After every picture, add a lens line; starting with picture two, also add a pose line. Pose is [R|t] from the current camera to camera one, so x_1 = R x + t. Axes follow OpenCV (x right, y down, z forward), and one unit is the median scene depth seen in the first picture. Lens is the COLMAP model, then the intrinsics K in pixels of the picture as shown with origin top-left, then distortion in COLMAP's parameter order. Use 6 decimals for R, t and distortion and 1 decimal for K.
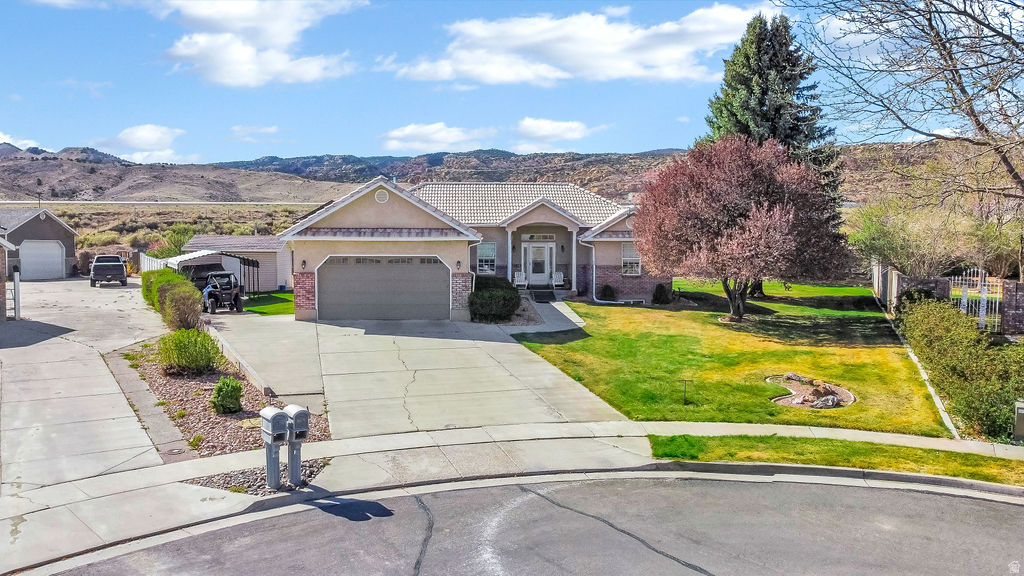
lens RADIAL K [[777.0, 0, 509.5], [0, 777.0, 288.7], [0, 0, 1]] dist [-0.000573, -0.003339]
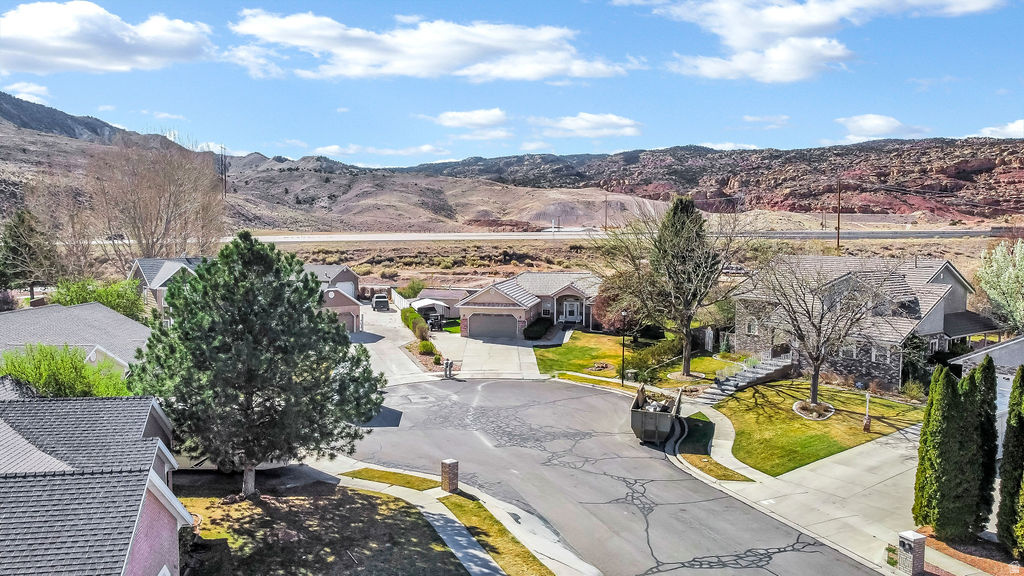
lens RADIAL K [[777.0, 0, 510.7], [0, 777.0, 285.0], [0, 0, 1]] dist [-0.000573, -0.003339]
pose [[0.968510, 0.020317, -0.248143, 0.560659], [-0.019786, 0.999794, 0.004632, -0.154543], [0.248186, 0.000423, 0.968712, -1.577065]]
